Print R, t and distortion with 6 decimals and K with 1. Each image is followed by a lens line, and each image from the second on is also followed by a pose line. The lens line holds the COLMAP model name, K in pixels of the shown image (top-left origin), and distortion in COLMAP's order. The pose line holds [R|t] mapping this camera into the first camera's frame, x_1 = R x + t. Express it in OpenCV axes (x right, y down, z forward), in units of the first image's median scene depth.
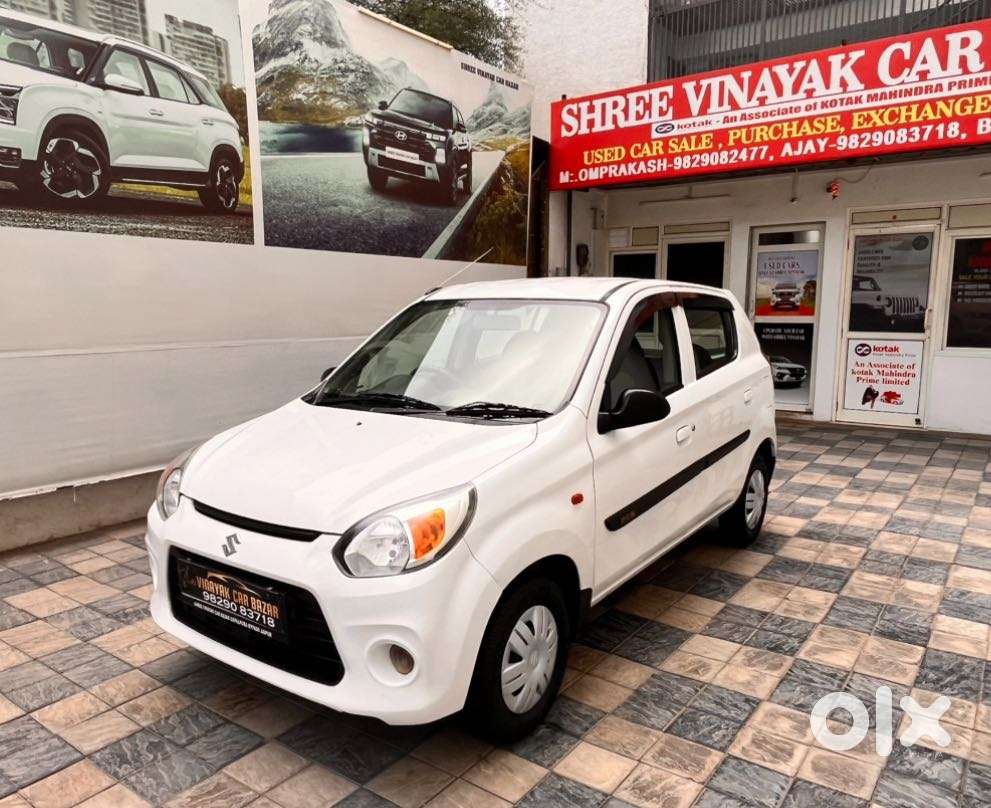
lens RADIAL K [[764.0, 0, 471.1], [0, 764.0, 427.1], [0, 0, 1]] dist [0.001588, -0.009982]
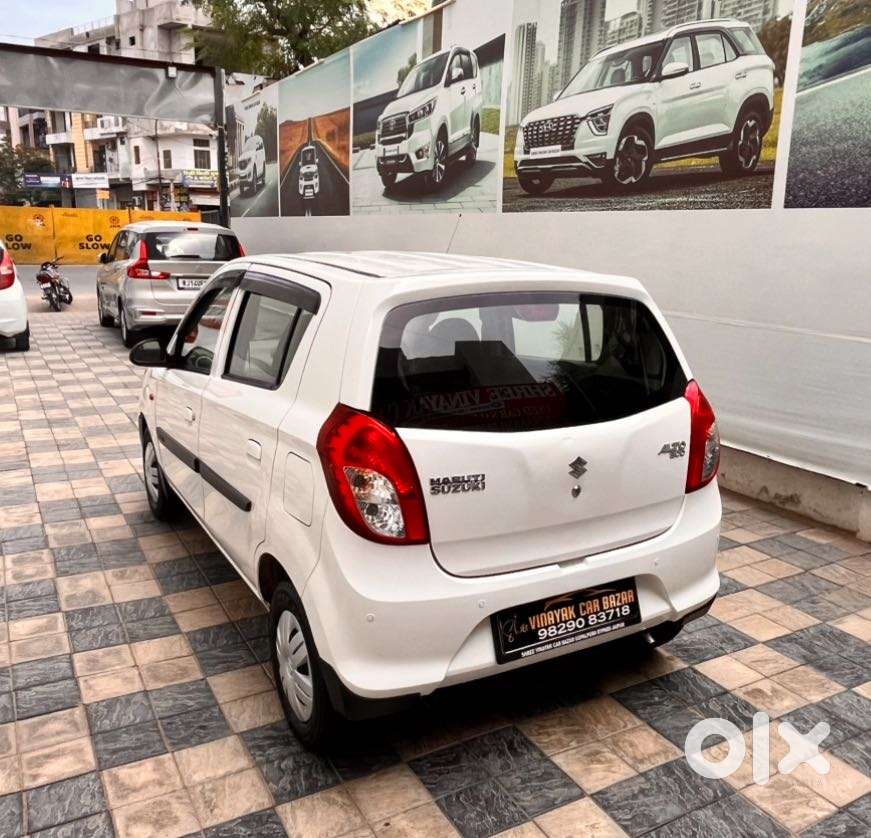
lens RADIAL K [[816.4, 0, 469.7], [0, 816.4, 428.5], [0, 0, 1]] dist [0.004687, 0.000000]
pose [[-0.392191, 0.204466, -0.896872, 0.584434], [-0.170544, 0.941920, 0.289312, -0.183288], [0.903936, 0.266422, -0.334542, 0.910146]]
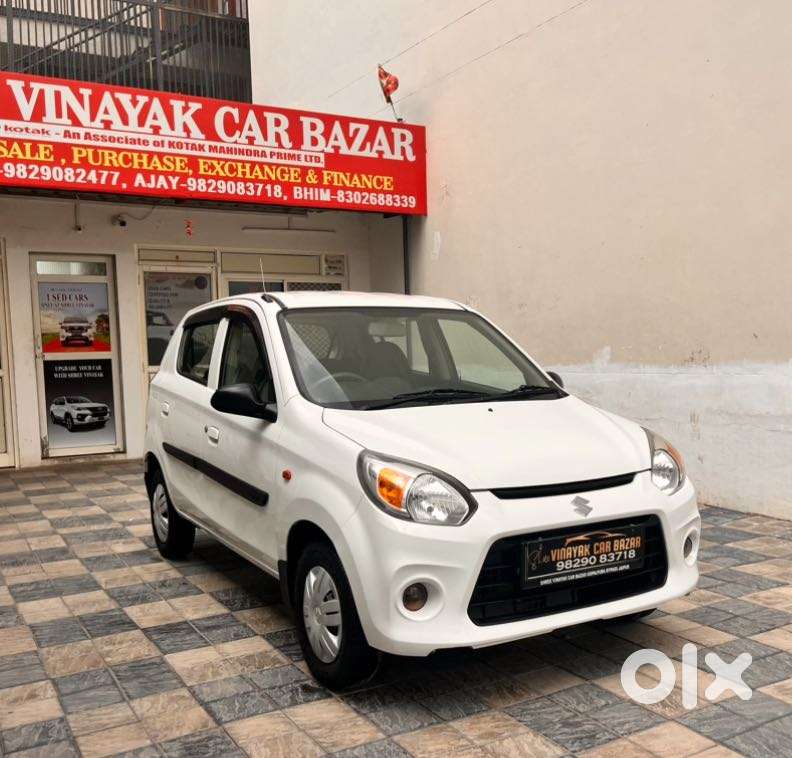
lens RADIAL K [[883.6, 0, 497.6], [0, 883.6, 420.7], [0, 0, 1]] dist [0.012585, 0.000000]
pose [[0.335214, -0.081169, 0.938639, -0.603863], [0.168747, 0.985344, 0.024944, -0.008415], [-0.926907, 0.150031, 0.343998, 0.253779]]
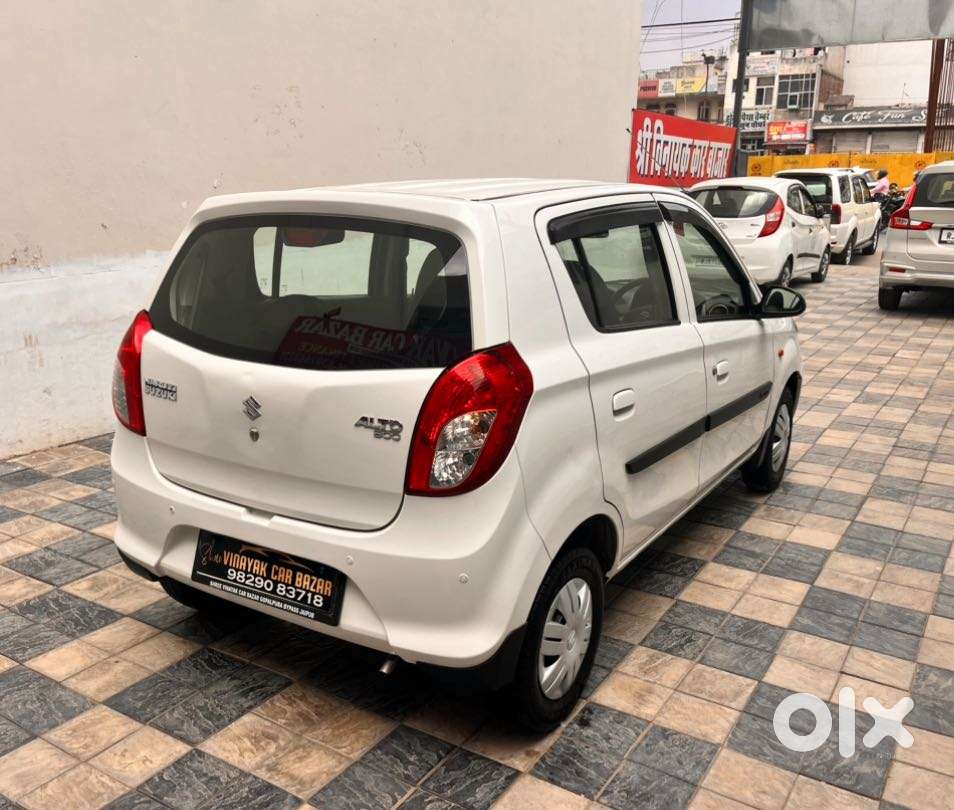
lens RADIAL K [[885.1, 0, 441.2], [0, 885.1, 426.9], [0, 0, 1]] dist [0.031801, 0.000000]
pose [[-0.998341, 0.019236, -0.054266, 0.156769], [-0.005477, 0.906529, 0.422108, -0.216284], [0.057313, 0.421705, -0.904920, 1.185941]]
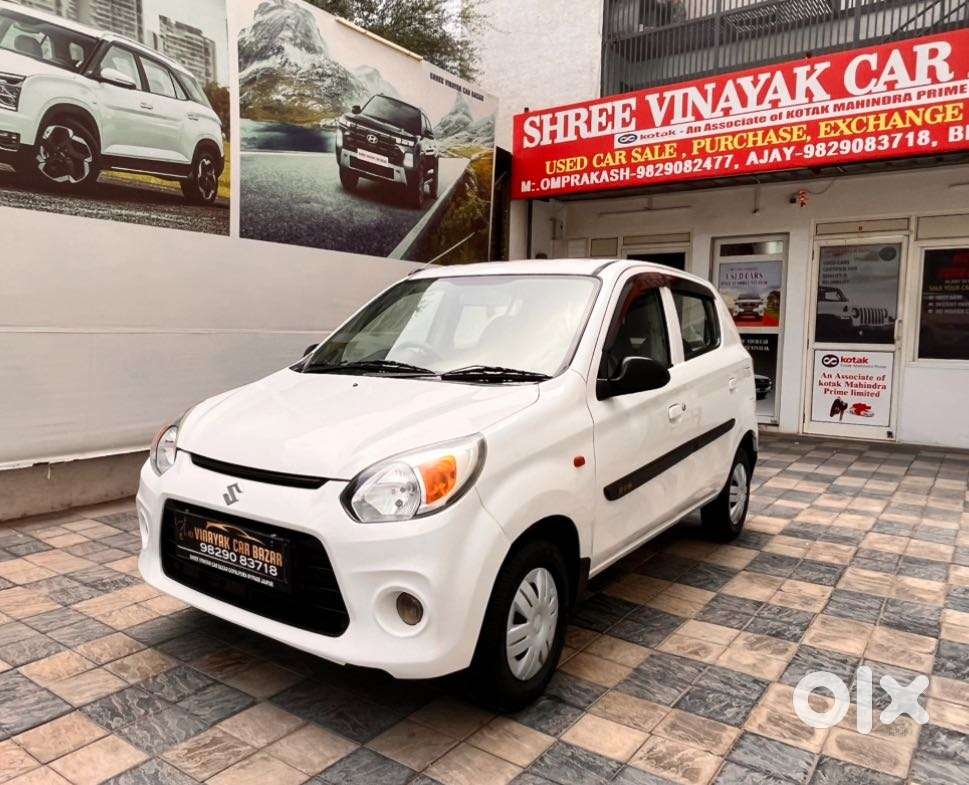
lens RADIAL K [[766.5, 0, 382.7], [0, 766.5, 390.7], [0, 0, 1]] dist [-0.003686, -0.003464]
pose [[0.999103, 0.020356, -0.037123, -0.033294], [-0.023217, 0.996657, -0.078325, 0.036643], [0.035405, 0.079117, 0.996236, 0.002381]]
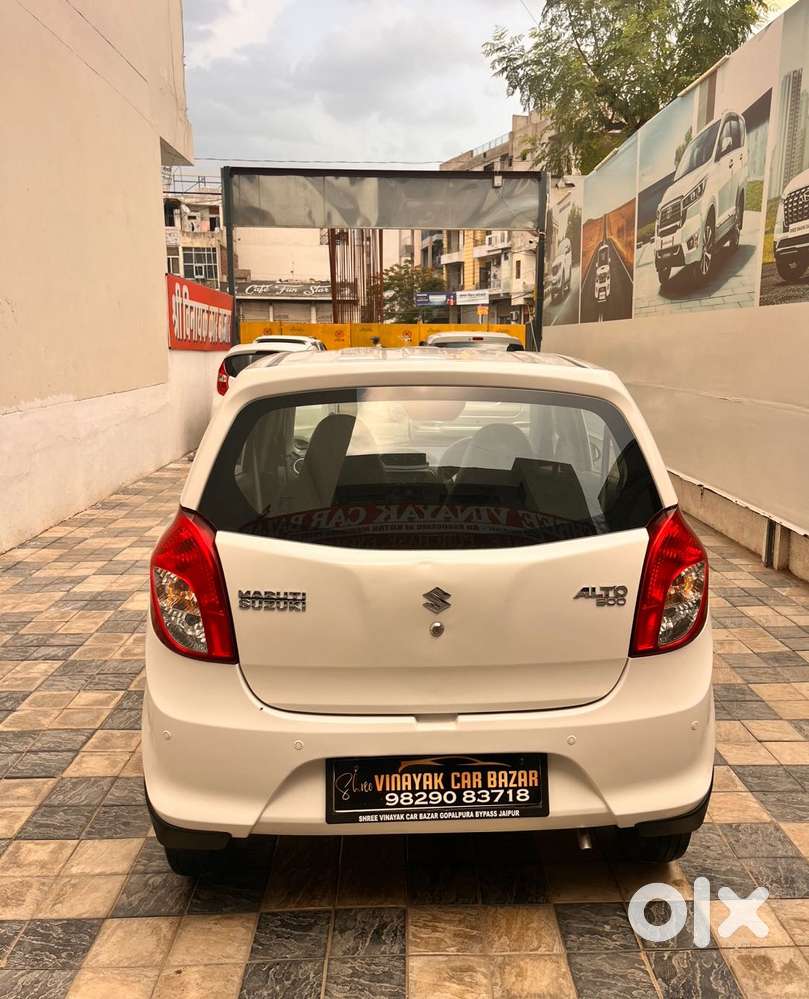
lens RADIAL K [[883.8, 0, 436.3], [0, 883.8, 526.0], [0, 0, 1]] dist [0.042457, -0.041123]
pose [[-0.772362, 0.125711, -0.622618, 0.426449], [-0.107779, 0.940067, 0.323508, -0.198785], [0.625971, 0.316971, -0.712523, 1.064885]]
